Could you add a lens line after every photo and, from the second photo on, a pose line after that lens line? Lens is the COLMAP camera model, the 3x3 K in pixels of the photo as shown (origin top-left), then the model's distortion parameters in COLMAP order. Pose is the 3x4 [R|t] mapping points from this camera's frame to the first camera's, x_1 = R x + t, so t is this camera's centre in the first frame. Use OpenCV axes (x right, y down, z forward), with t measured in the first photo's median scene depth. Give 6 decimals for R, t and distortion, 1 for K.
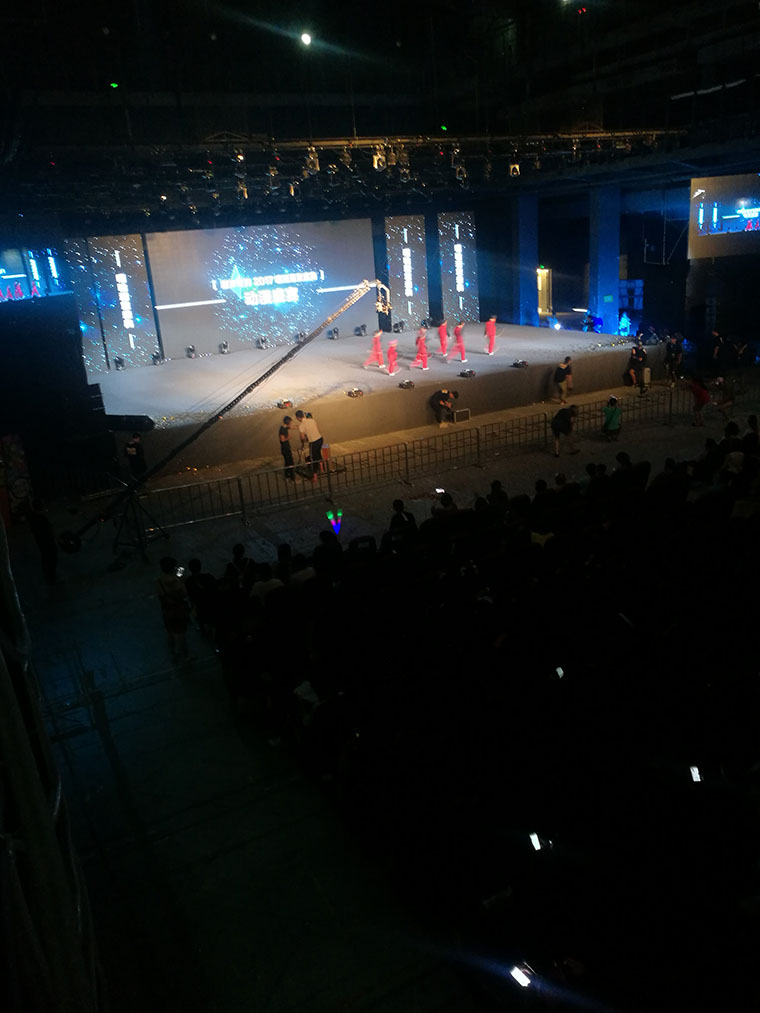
lens RADIAL K [[790.5, 0, 380.0], [0, 790.5, 506.5], [0, 0, 1]] dist [-0.003249, 0.006528]
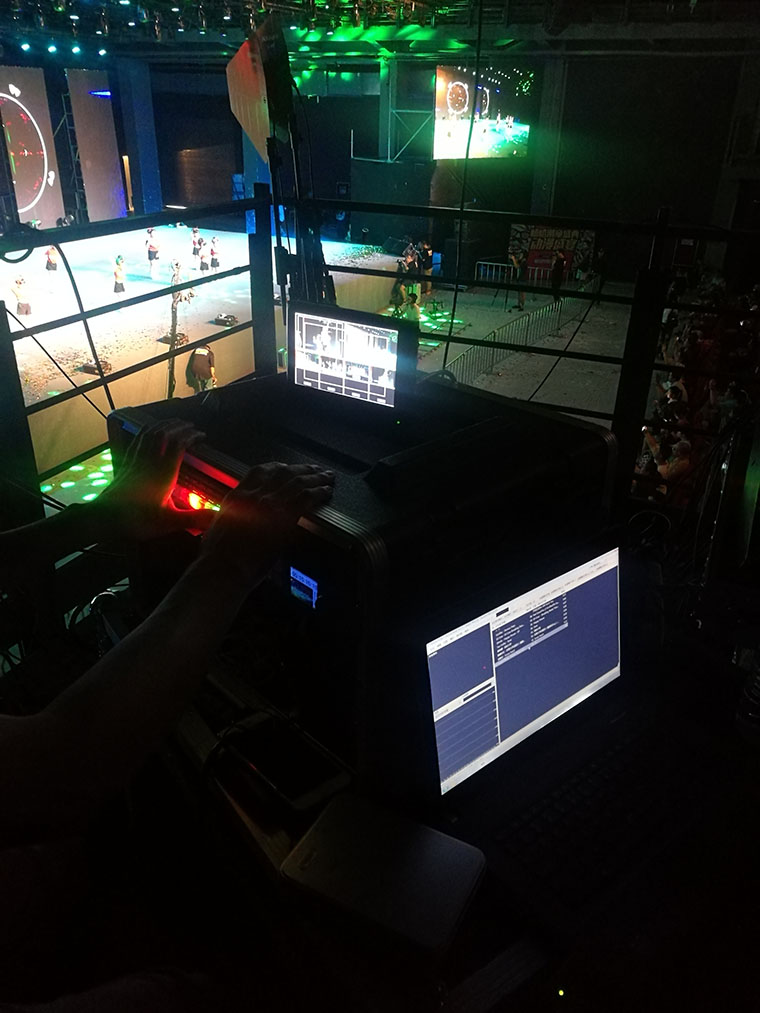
lens RADIAL K [[788.1, 0, 380.8], [0, 788.1, 475.2], [0, 0, 1]] dist [0.041299, -0.000993]
pose [[0.780362, -0.181597, 0.598379, -0.287556], [0.124328, 0.982857, 0.136140, -0.088162], [-0.612844, -0.031843, 0.789562, 0.307244]]
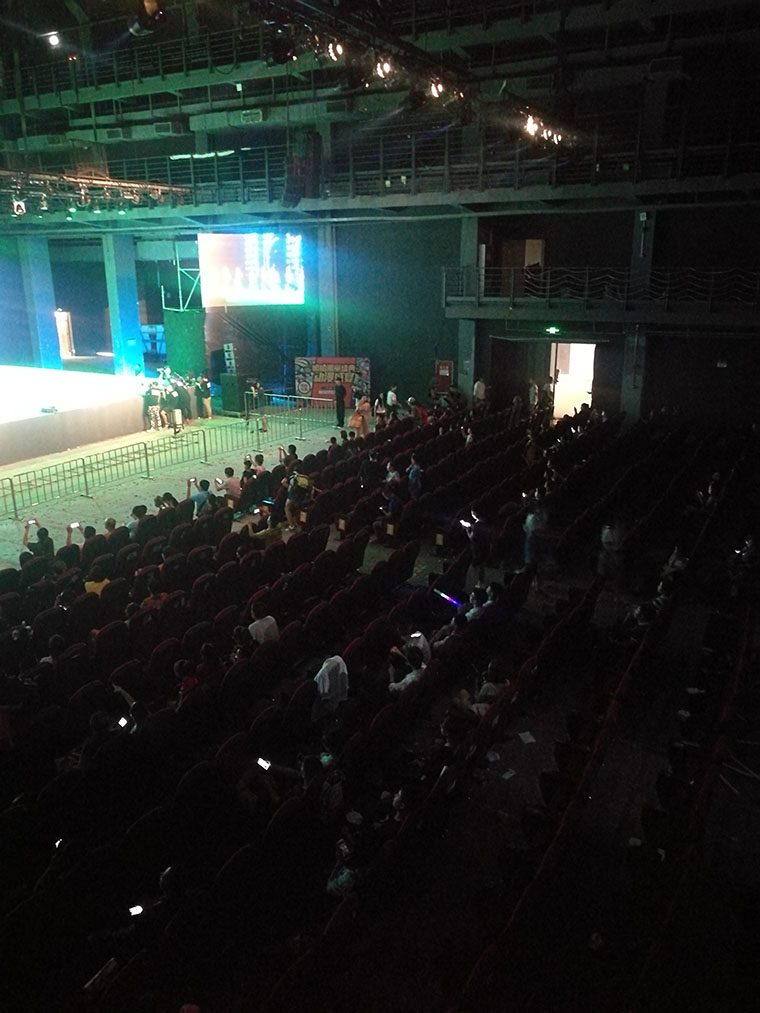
lens RADIAL K [[805.3, 0, 379.7], [0, 805.3, 473.5], [0, 0, 1]] dist [0.036138, 0.004759]
pose [[0.836306, -0.072999, 0.543382, -0.020564], [0.126229, 0.990108, -0.061263, 0.005054], [-0.533534, 0.119825, 0.837247, -0.010713]]
